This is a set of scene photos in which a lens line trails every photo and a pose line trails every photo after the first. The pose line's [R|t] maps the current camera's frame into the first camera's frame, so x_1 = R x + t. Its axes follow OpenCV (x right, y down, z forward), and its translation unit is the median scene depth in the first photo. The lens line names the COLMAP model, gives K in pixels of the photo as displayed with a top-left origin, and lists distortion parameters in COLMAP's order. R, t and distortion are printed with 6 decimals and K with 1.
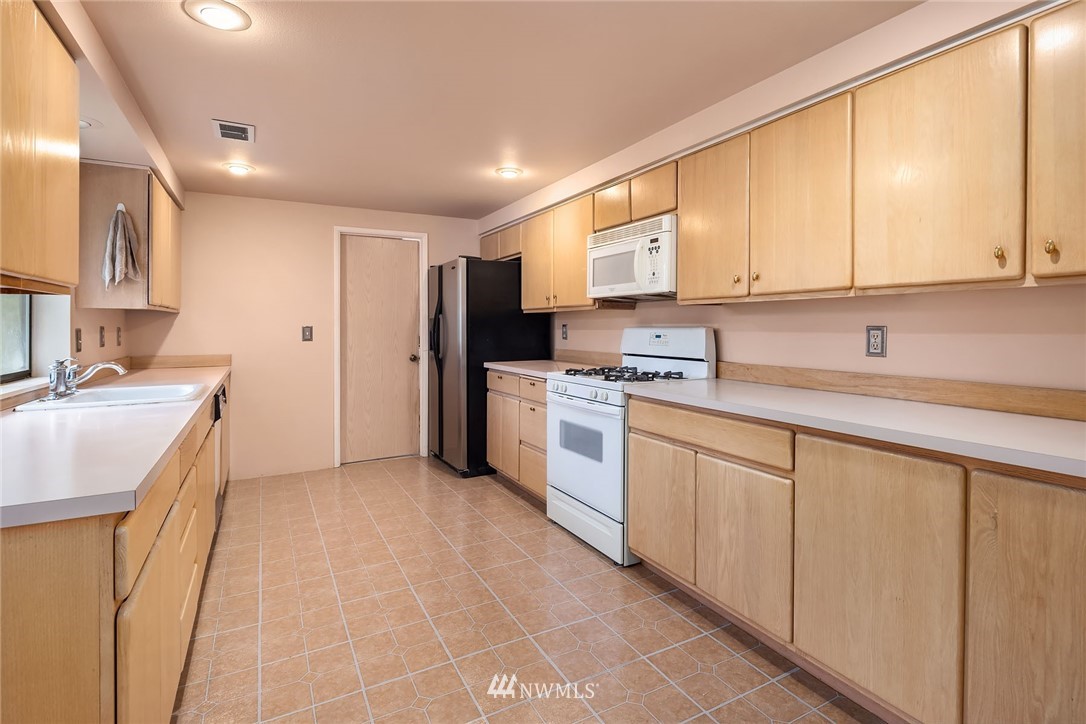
lens RADIAL K [[526.9, 0, 546.2], [0, 526.9, 330.3], [0, 0, 1]] dist [0.000794, -0.000283]
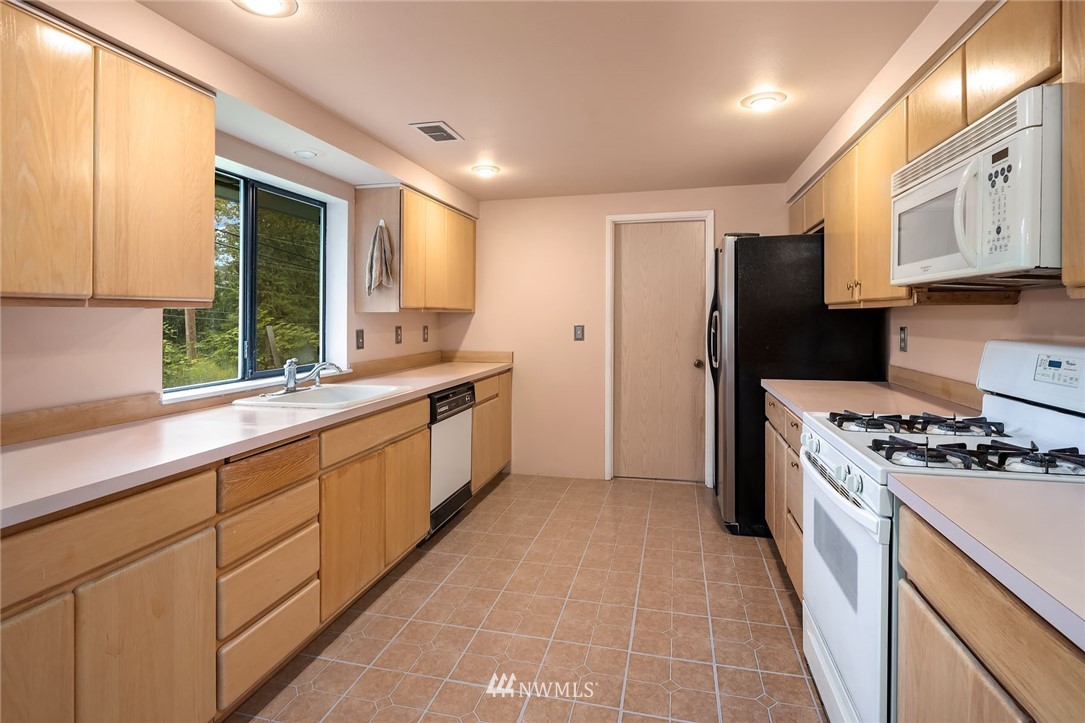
lens RADIAL K [[526.8, 0, 545.2], [0, 526.8, 315.8], [0, 0, 1]] dist [-0.000305, -0.000799]
pose [[0.741529, 0.000009, -0.670921, 0.173147], [-0.004720, 0.999975, -0.005202, -0.023890], [0.670905, 0.007024, 0.741510, 0.325106]]
